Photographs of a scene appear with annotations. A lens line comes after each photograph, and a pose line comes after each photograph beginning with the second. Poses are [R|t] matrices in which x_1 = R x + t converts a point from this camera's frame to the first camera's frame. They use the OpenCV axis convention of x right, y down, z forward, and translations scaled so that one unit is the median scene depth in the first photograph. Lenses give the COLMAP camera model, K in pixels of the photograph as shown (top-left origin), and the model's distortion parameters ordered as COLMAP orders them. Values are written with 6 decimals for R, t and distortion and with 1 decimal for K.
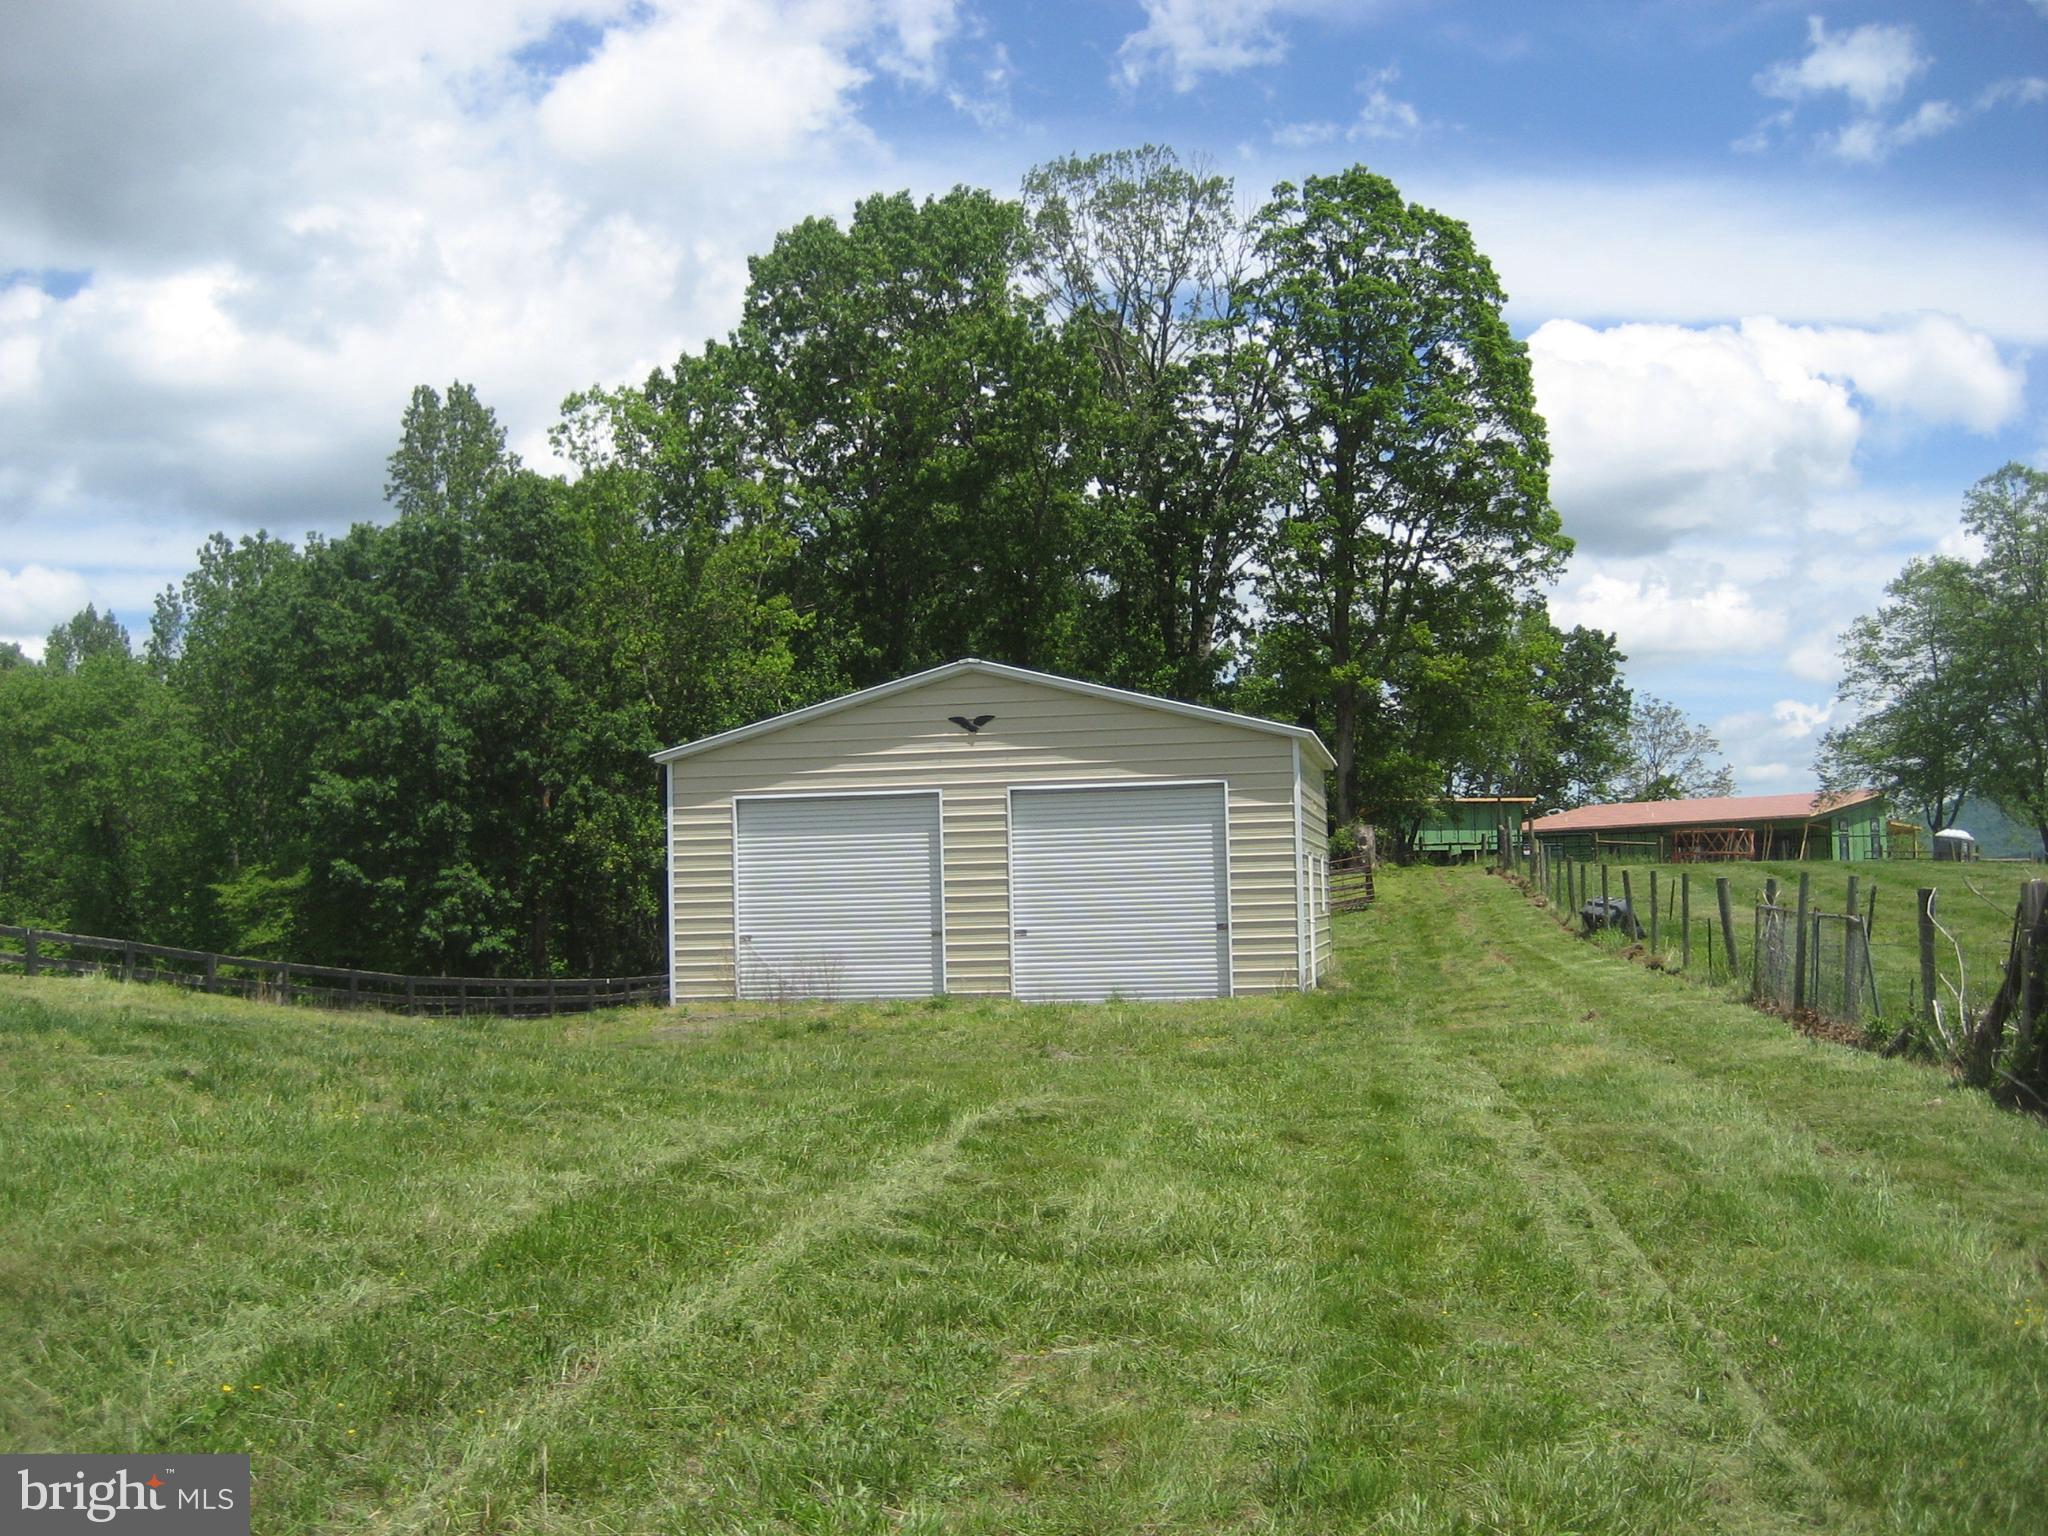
lens RADIAL K [[2103.5, 0, 1024.0], [0, 2103.5, 768.0], [0, 0, 1]] dist [-0.048381, -0.003158]
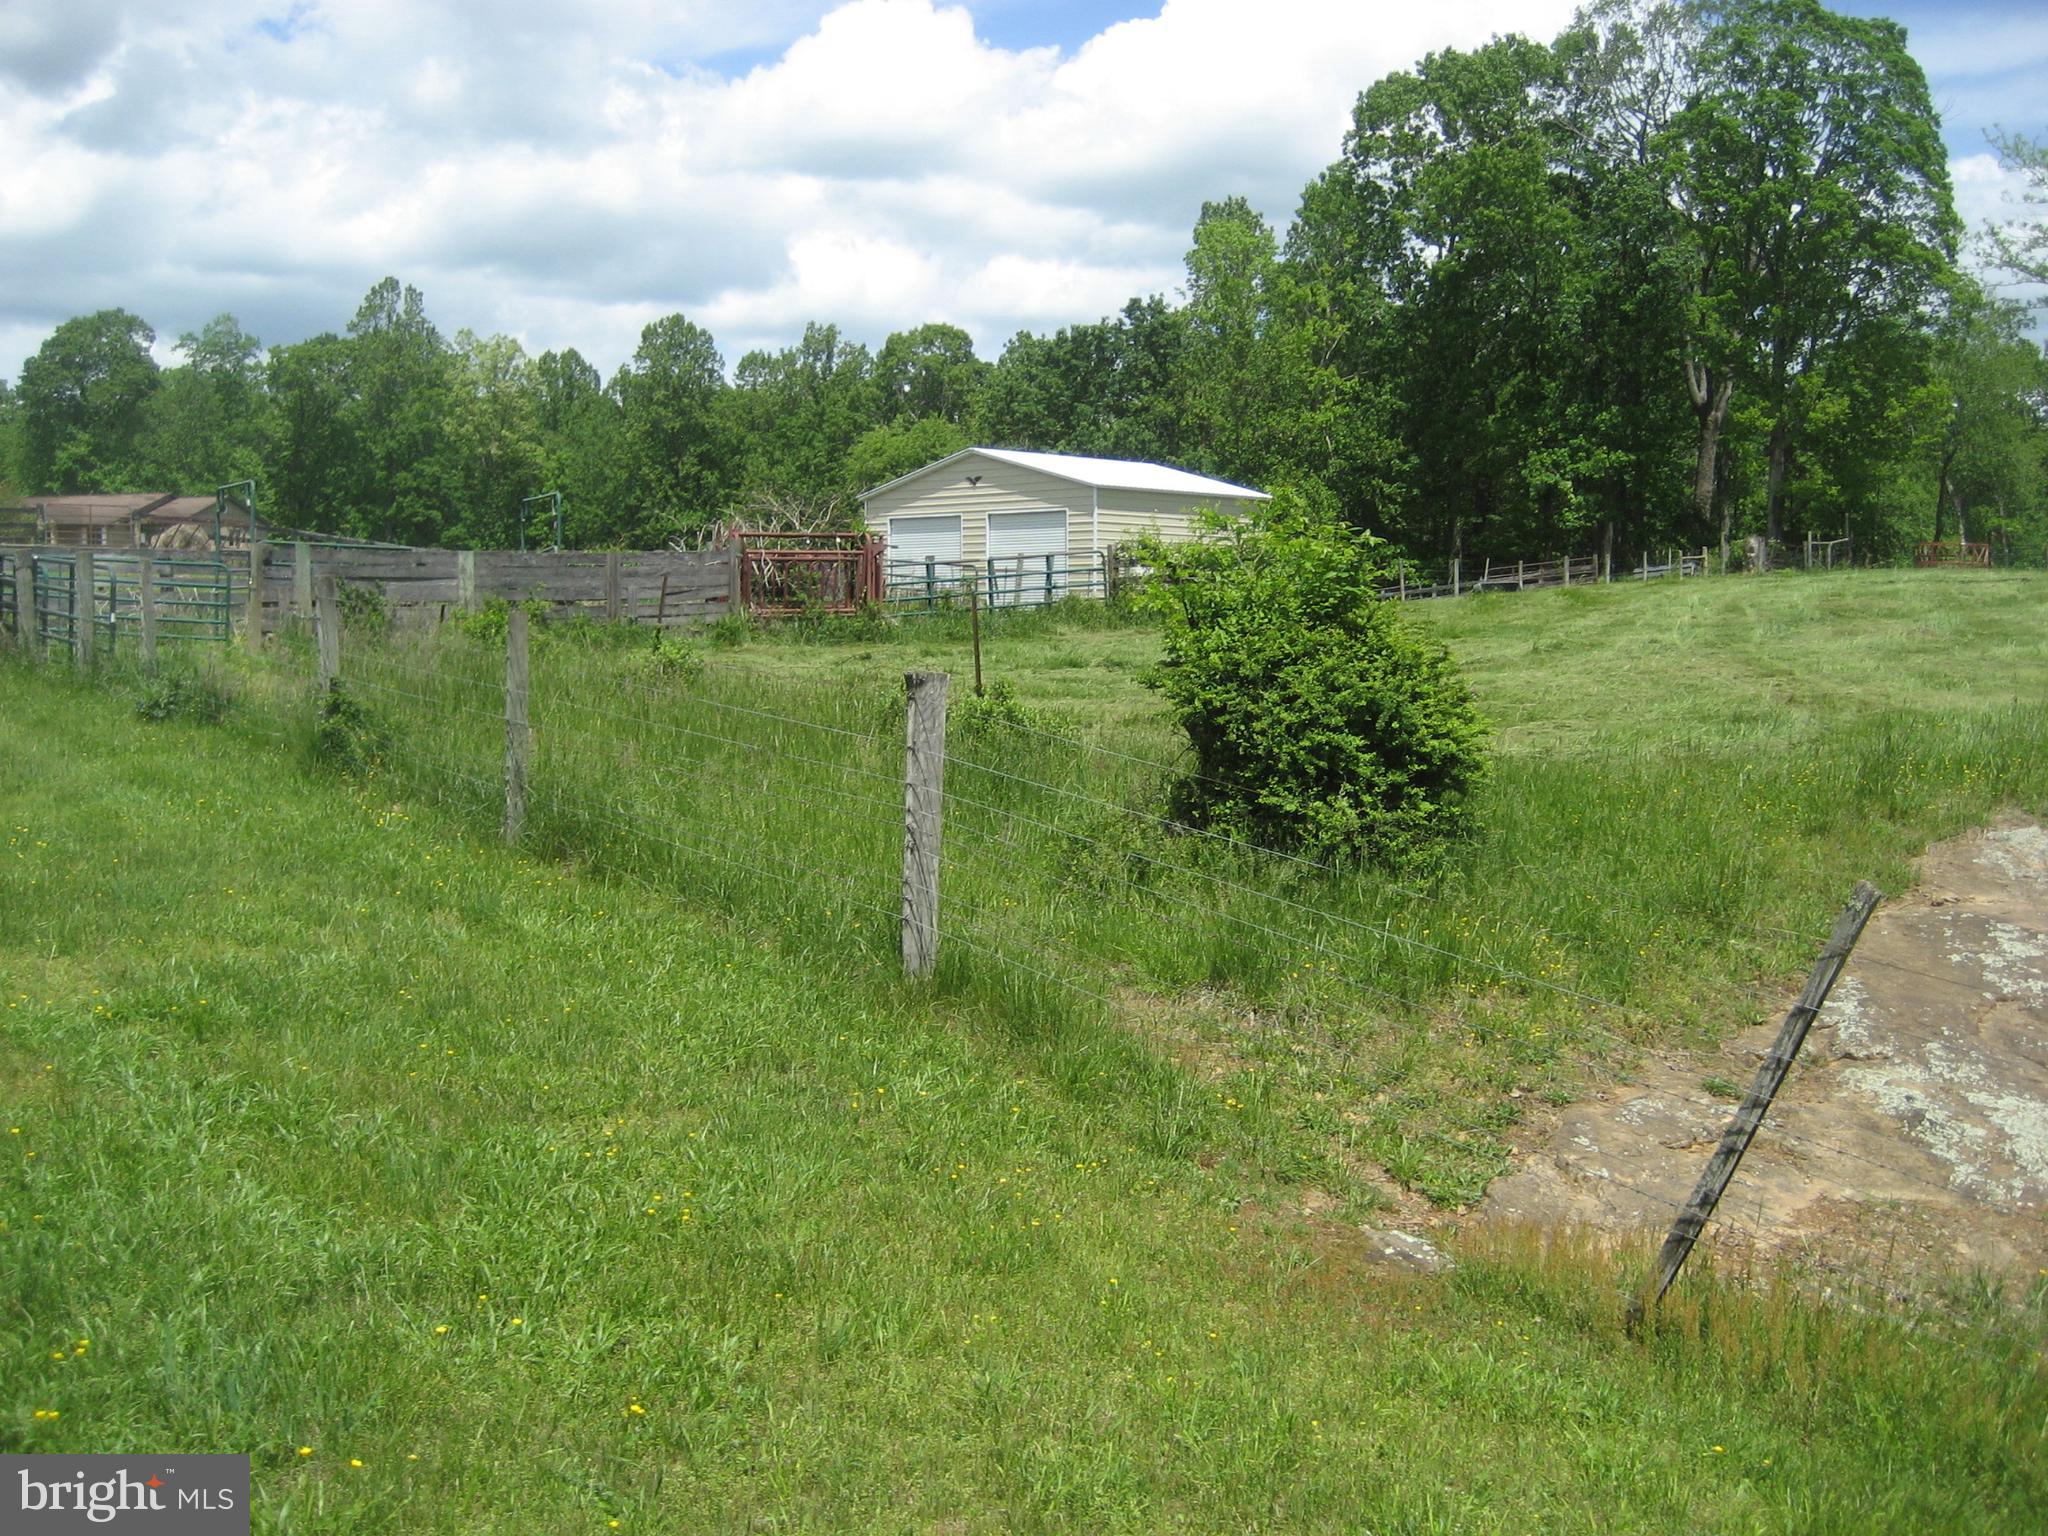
lens RADIAL K [[2103.5, 0, 1024.0], [0, 2103.5, 768.0], [0, 0, 1]] dist [-0.048381, -0.003158]
pose [[0.850459, 0.066165, -0.521864, 1.132521], [0.005861, 0.990805, 0.135172, -0.019691], [0.526009, -0.118017, 0.842251, -0.781824]]
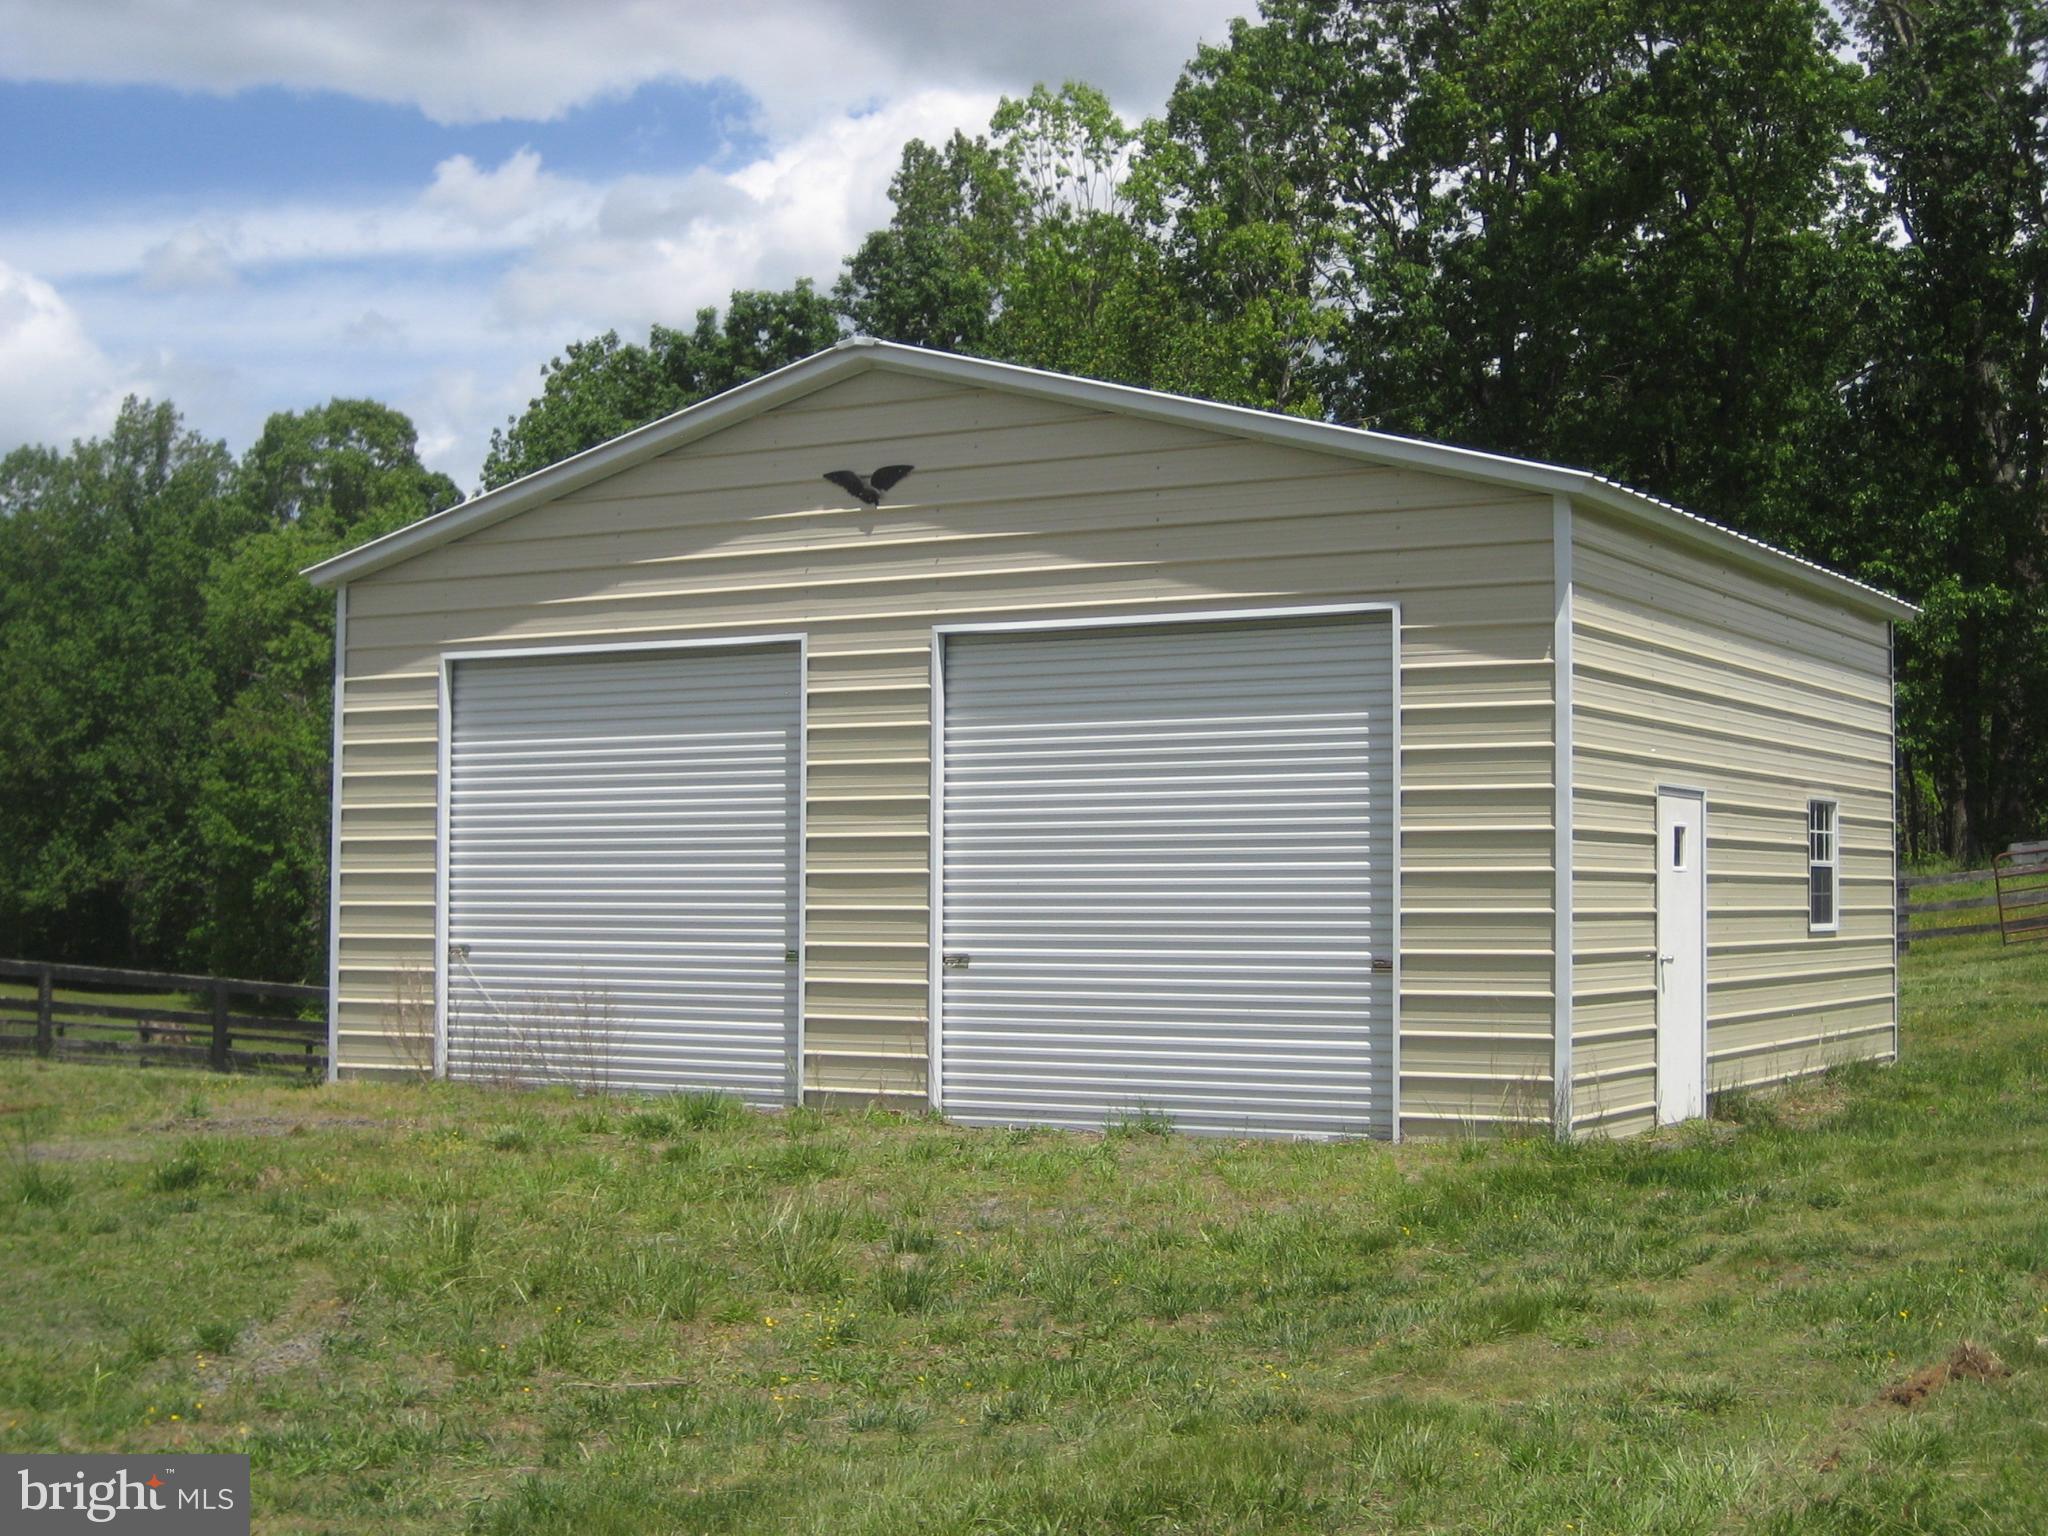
lens RADIAL K [[2748.9, 0, 1024.0], [0, 2748.9, 768.0], [0, 0, 1]] dist [-0.004808, -0.449982]
pose [[0.943225, 0.013770, -0.331869, 0.197955], [-0.006373, 0.999707, 0.023368, 0.024655], [0.332094, -0.019927, 0.943036, 0.460653]]
